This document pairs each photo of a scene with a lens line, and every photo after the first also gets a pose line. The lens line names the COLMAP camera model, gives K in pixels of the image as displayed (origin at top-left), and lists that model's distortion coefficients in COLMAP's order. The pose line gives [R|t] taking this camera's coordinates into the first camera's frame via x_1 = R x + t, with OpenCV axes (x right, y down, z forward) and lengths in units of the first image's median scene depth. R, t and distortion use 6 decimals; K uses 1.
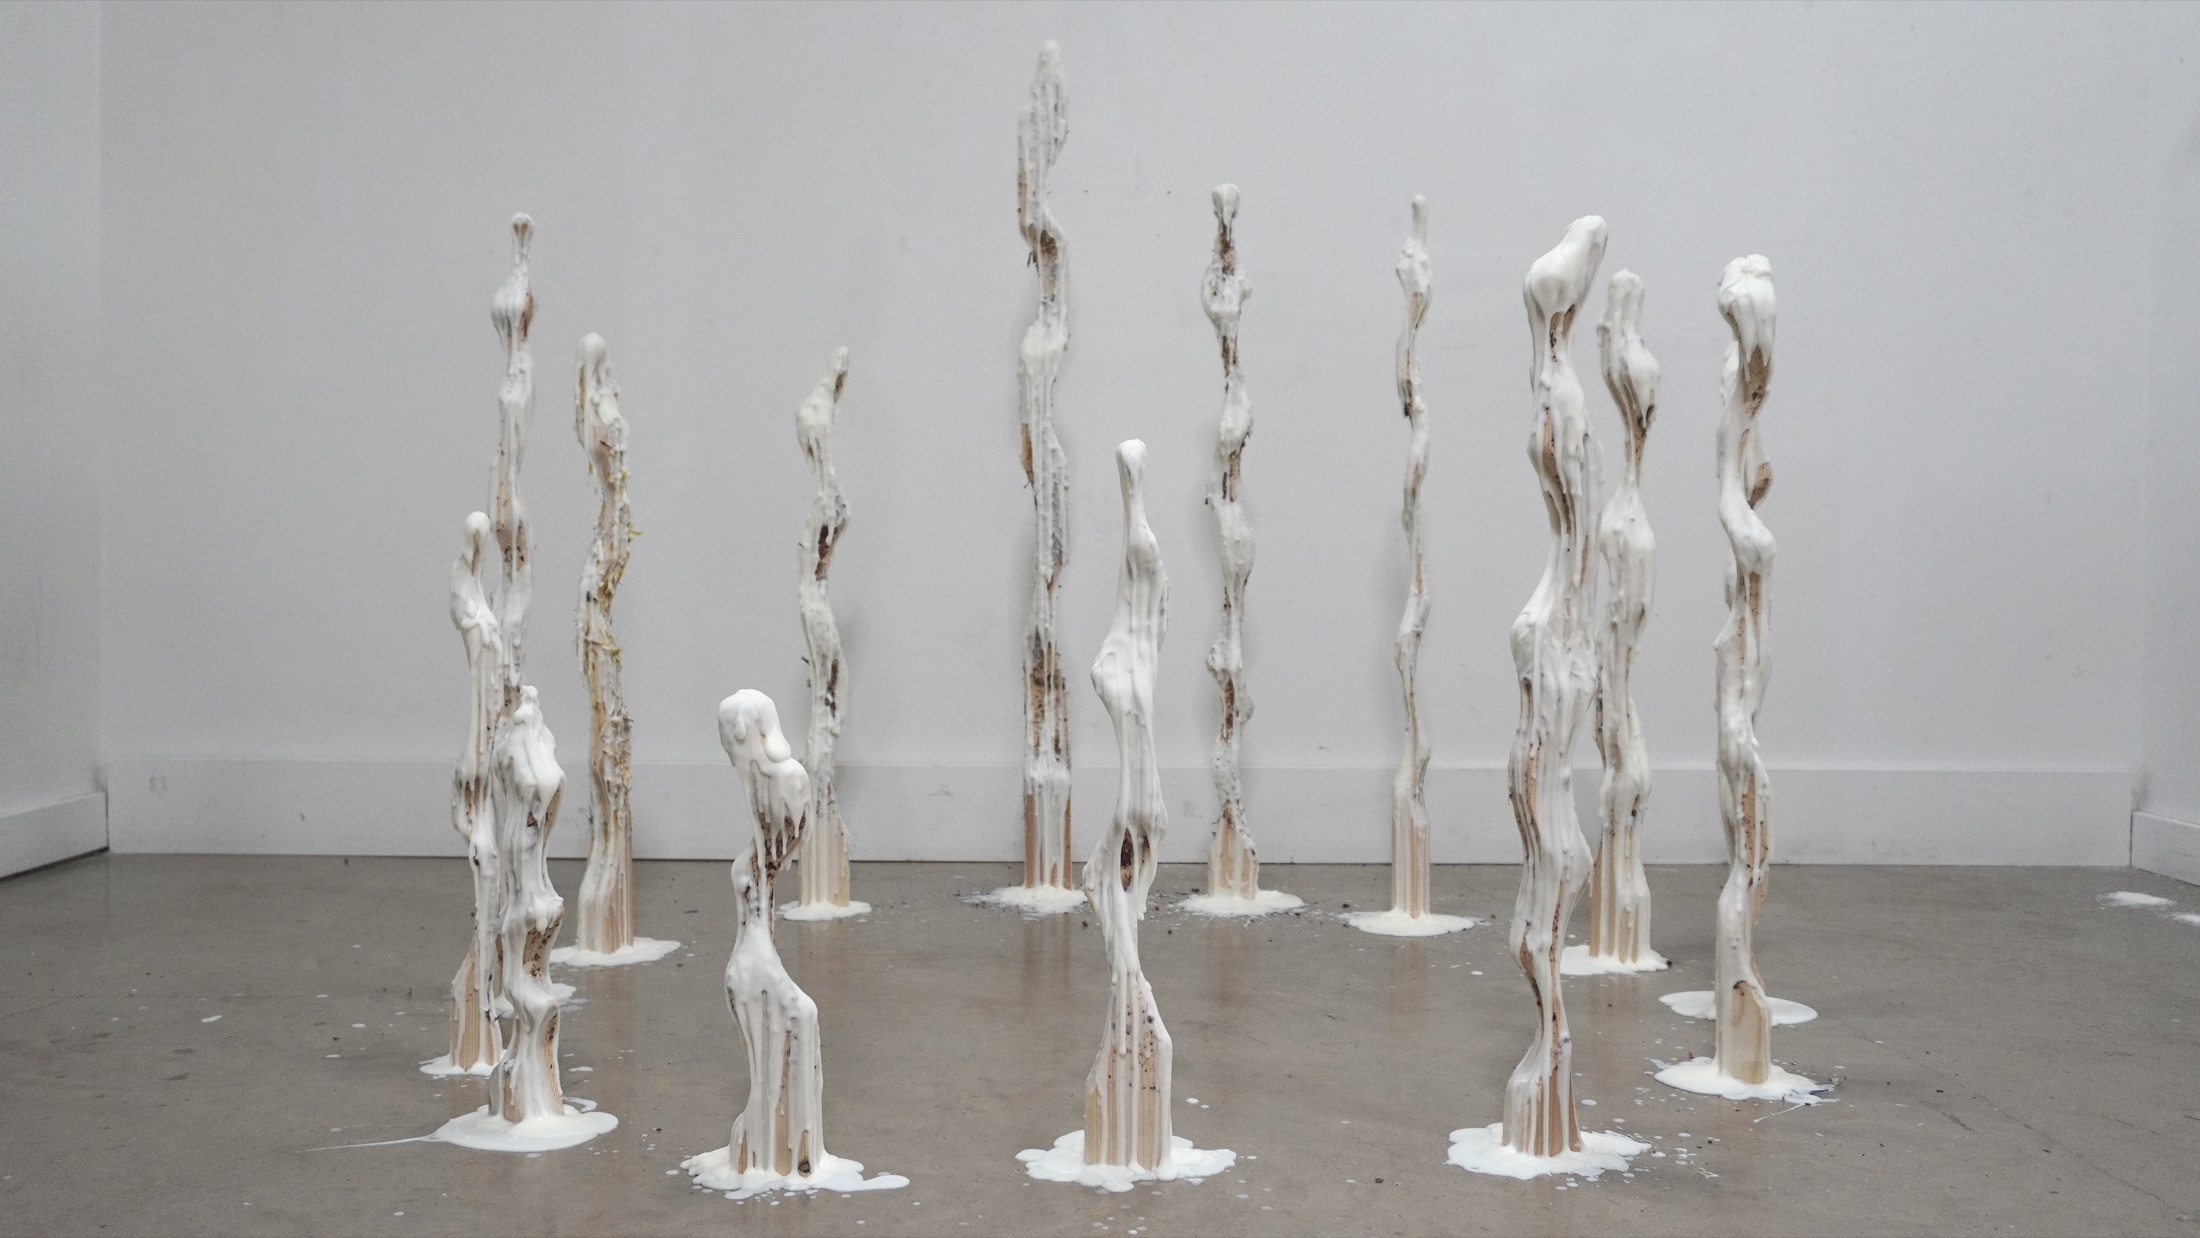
lens RADIAL K [[1782.3, 0, 1095.7], [0, 1782.3, 636.2], [0, 0, 1]] dist [-0.014029, 0.026102]
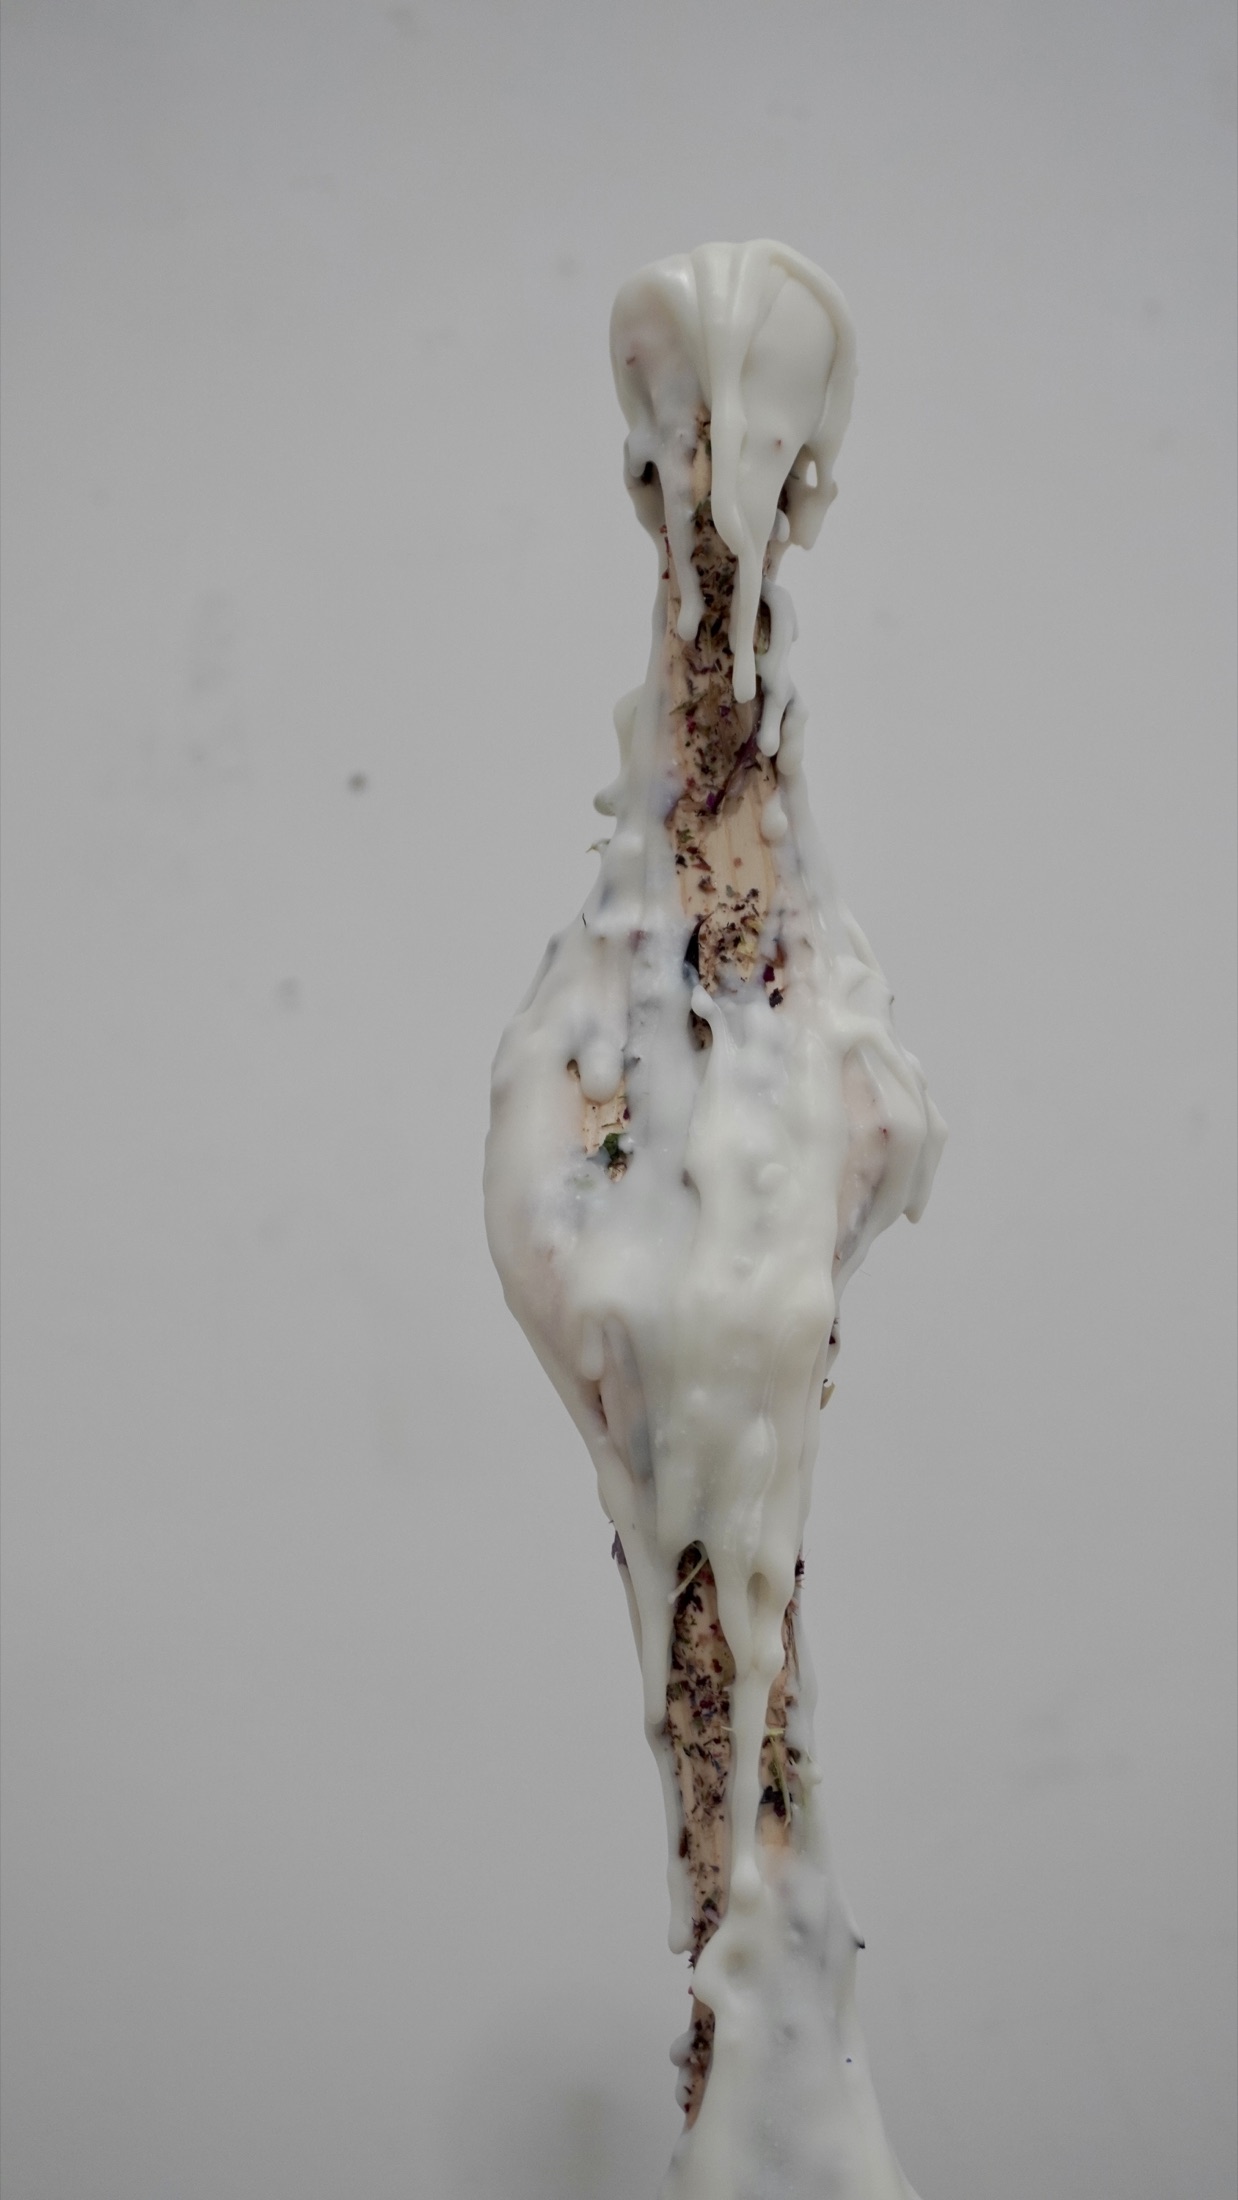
lens RADIAL K [[2637.1, 0, 618.2], [0, 2637.1, 1106.2], [0, 0, 1]] dist [-0.003547, 0.000000]
pose [[0.995505, 0.055561, 0.076697, 0.057704], [-0.028812, 0.949120, -0.313593, -0.151968], [-0.090218, 0.309973, 0.946455, 0.890482]]
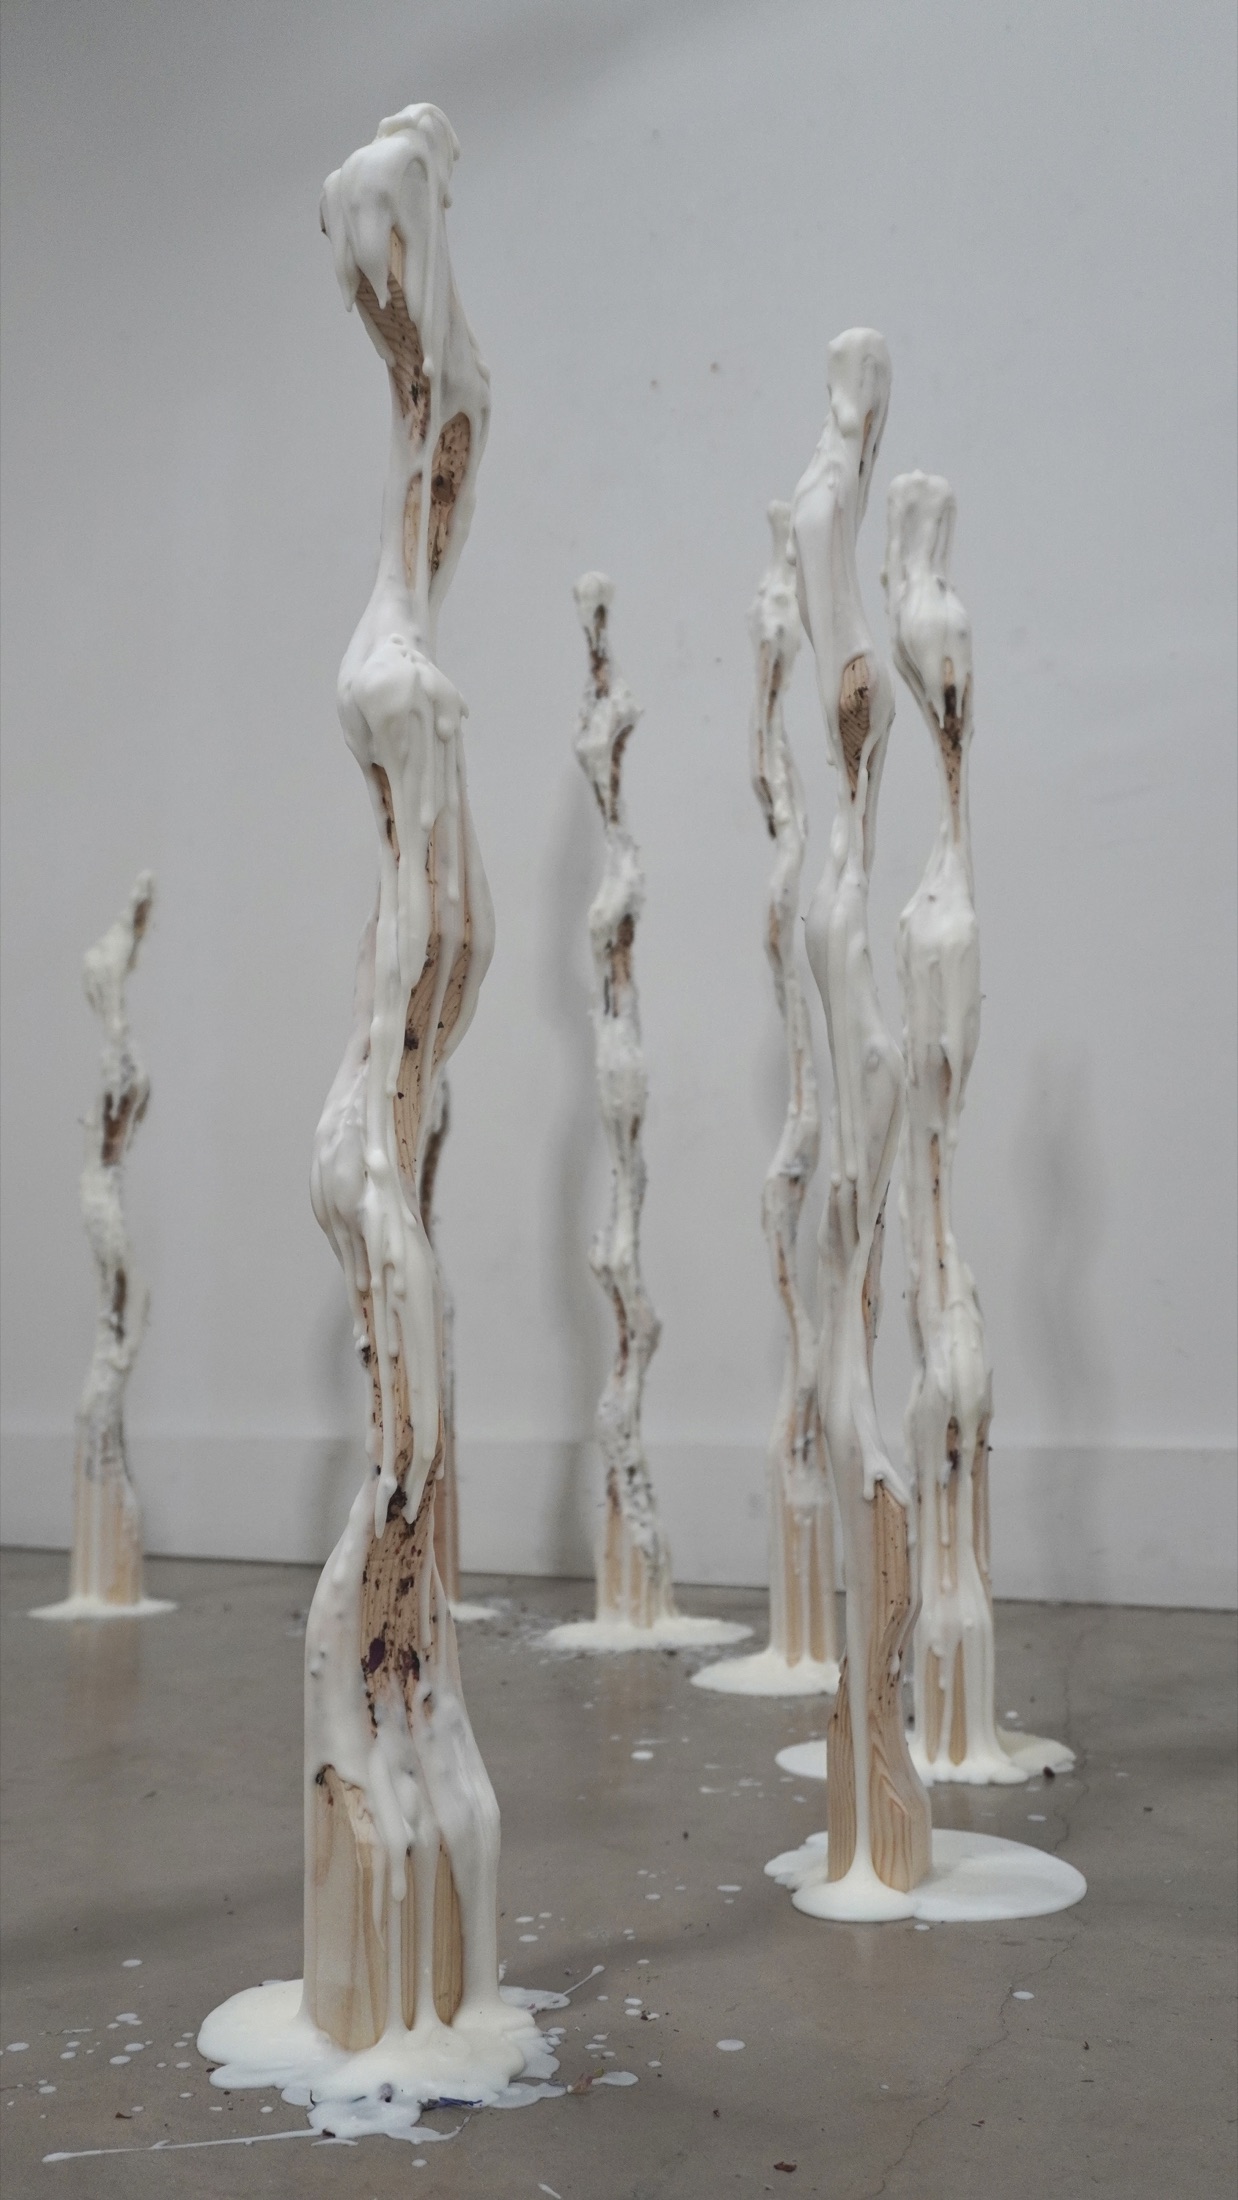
lens RADIAL K [[1782.3, 0, 626.1], [0, 1782.3, 1113.5], [0, 0, 1]] dist [-0.014029, 0.026102]
pose [[0.885652, -0.079048, -0.457572, 0.406921], [-0.000248, 0.985323, -0.170699, 0.079408], [0.464349, 0.151294, 0.872634, 0.443724]]
